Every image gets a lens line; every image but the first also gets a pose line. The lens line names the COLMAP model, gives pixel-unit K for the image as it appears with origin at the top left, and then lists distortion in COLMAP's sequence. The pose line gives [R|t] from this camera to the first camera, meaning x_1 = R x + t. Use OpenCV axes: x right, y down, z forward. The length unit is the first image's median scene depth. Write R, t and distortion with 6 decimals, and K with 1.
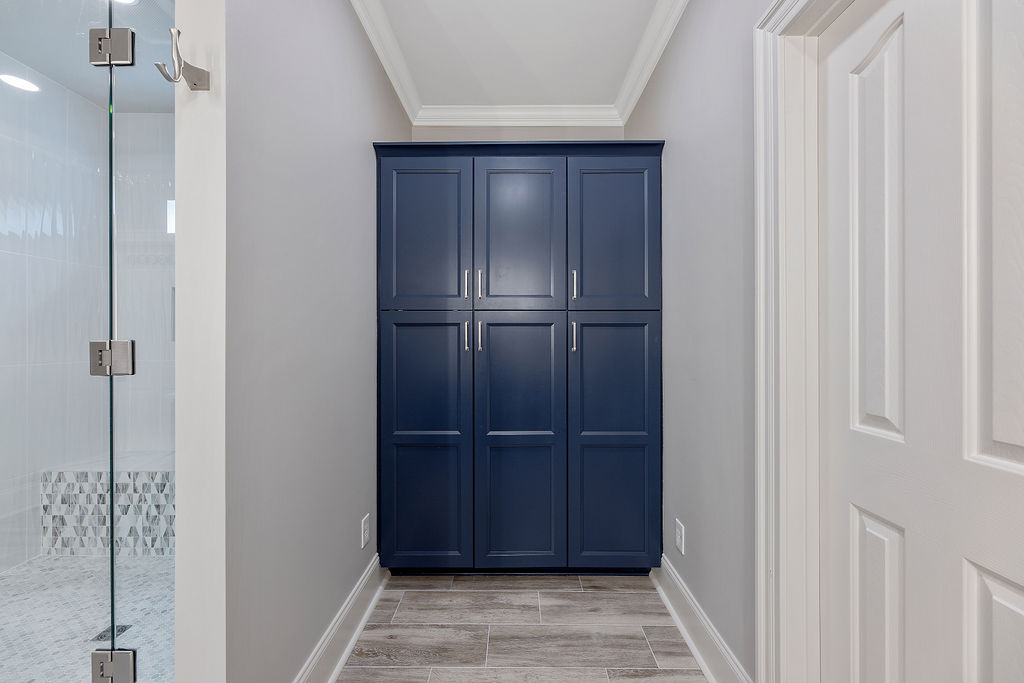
lens RADIAL K [[410.7, 0, 510.6], [0, 410.7, 338.0], [0, 0, 1]] dist [-0.004635, 0.000115]
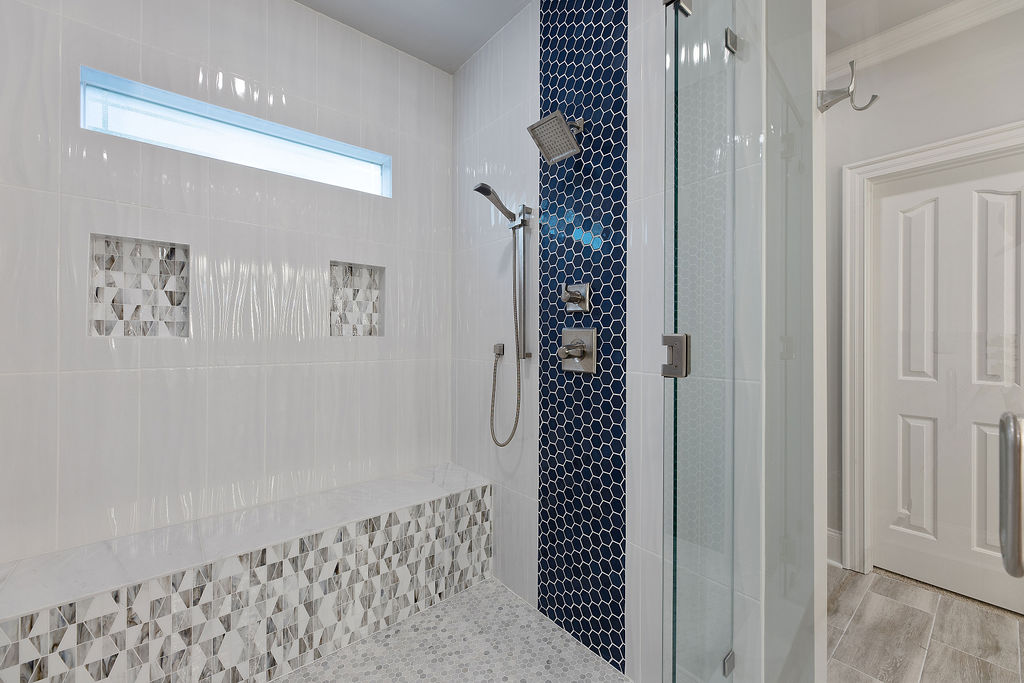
lens RADIAL K [[410.7, 0, 513.9], [0, 410.7, 337.4], [0, 0, 1]] dist [-0.004635, 0.000115]
pose [[0.762917, 0.007129, 0.646458, -0.885626], [-0.005260, 0.999975, -0.004820, 0.011239], [-0.646475, 0.000277, 0.762935, 0.288956]]
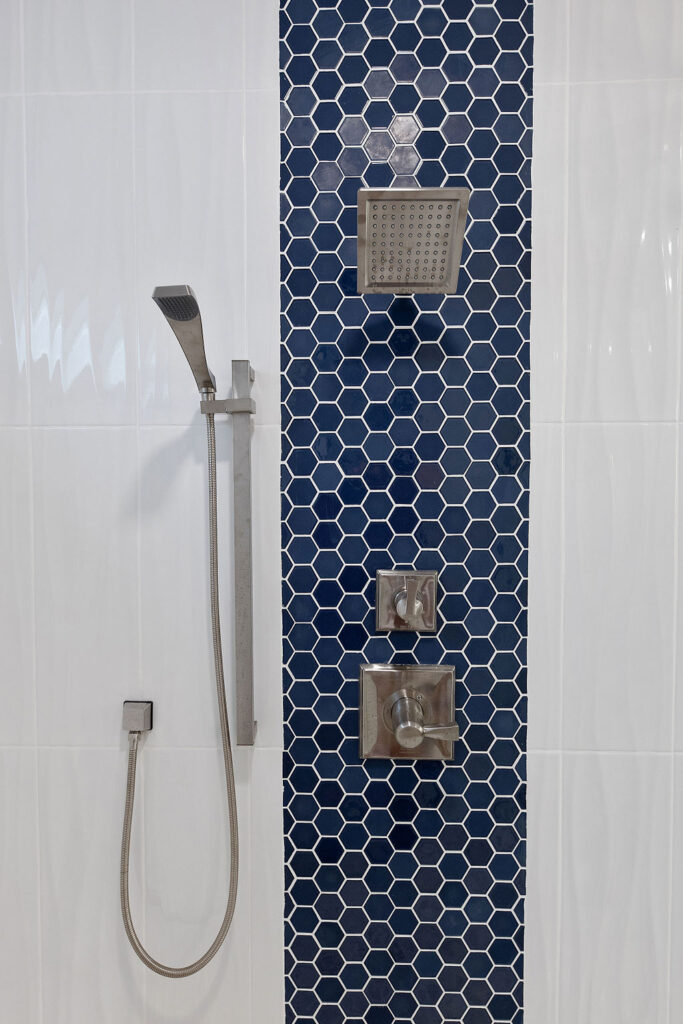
lens RADIAL K [[614.0, 0, 339.2], [0, 614.0, 518.1], [0, 0, 1]] dist [-0.003293, 0.000077]
pose [[0.026188, -0.028954, 0.999238, -0.831600], [0.005361, 0.999570, 0.028823, -0.141758], [-0.999643, 0.004603, 0.026332, 0.799296]]
